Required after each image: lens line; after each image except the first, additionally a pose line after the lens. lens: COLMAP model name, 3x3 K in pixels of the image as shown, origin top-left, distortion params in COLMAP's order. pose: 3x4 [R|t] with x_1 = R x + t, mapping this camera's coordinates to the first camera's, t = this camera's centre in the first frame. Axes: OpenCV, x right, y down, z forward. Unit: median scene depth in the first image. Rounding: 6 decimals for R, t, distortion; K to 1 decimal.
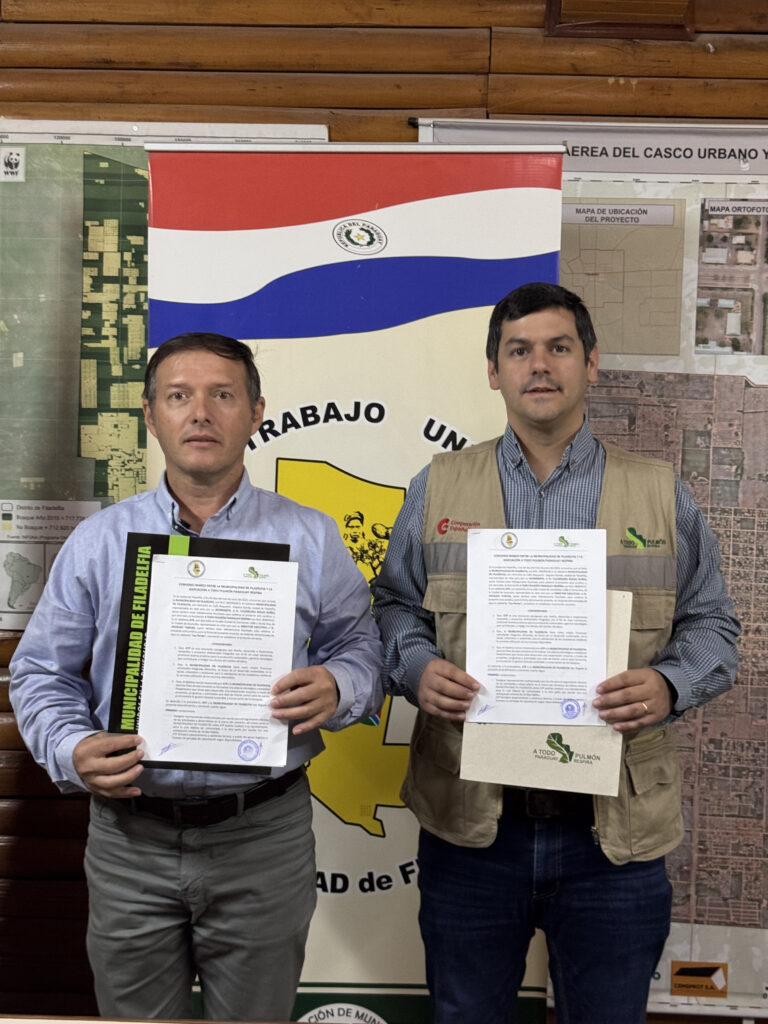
lens RADIAL K [[1464.2, 0, 398.6], [0, 1464.2, 503.5], [0, 0, 1]] dist [0.117114, 0.000000]
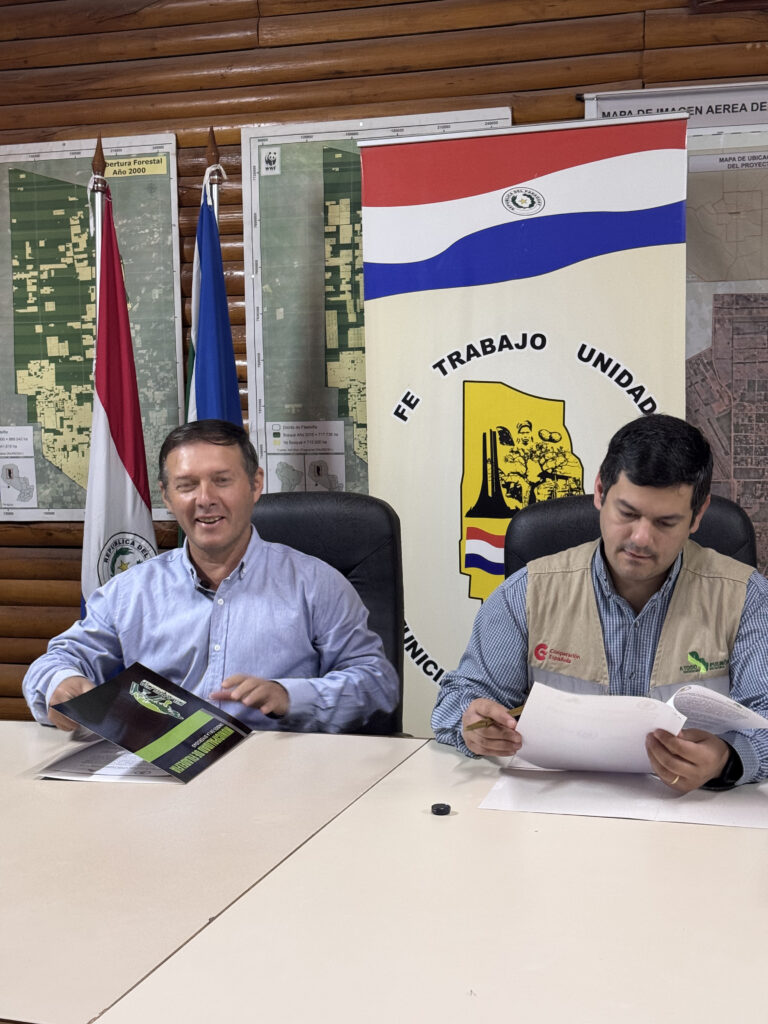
lens RADIAL K [[1464.2, 0, 380.5], [0, 1464.2, 524.4], [0, 0, 1]] dist [0.117114, 0.000000]
pose [[0.967900, -0.017342, -0.250736, 0.151189], [0.032919, 0.997770, 0.058063, 0.015730], [0.249170, -0.064453, 0.966313, -0.242200]]
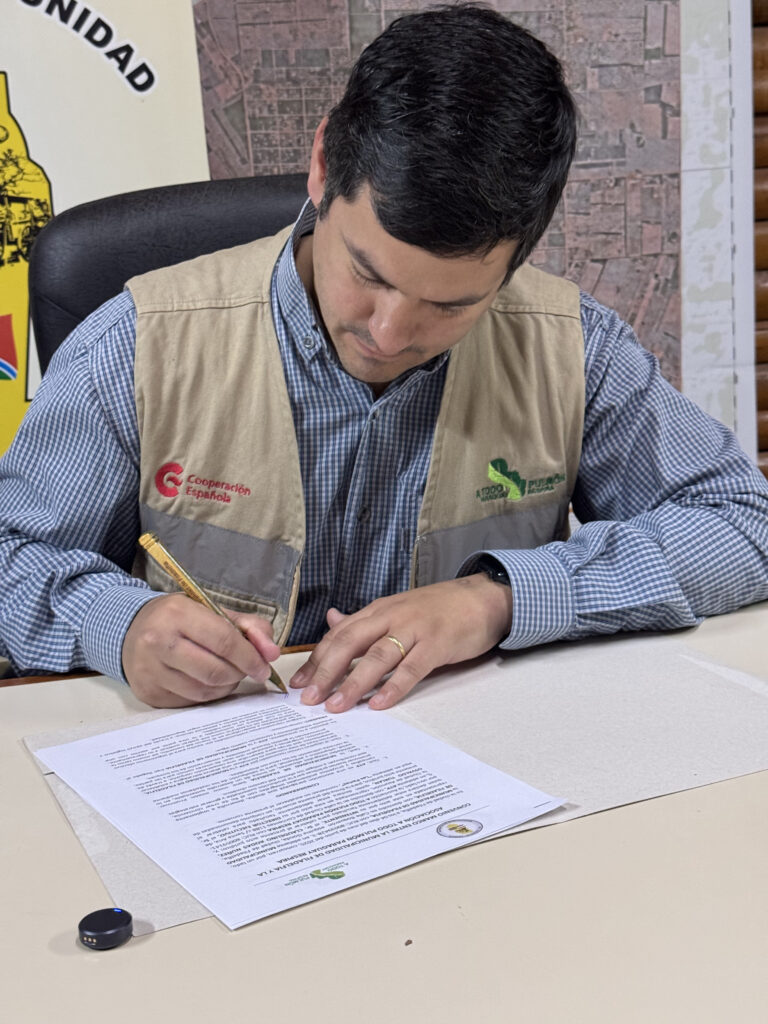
lens RADIAL K [[1464.2, 0, 412.3], [0, 1464.2, 500.0], [0, 0, 1]] dist [0.117114, 0.000000]
pose [[0.971555, -0.128465, 0.198941, 0.025674], [0.087511, 0.975371, 0.202470, 0.063676], [-0.220051, -0.179302, 0.958868, 0.138294]]
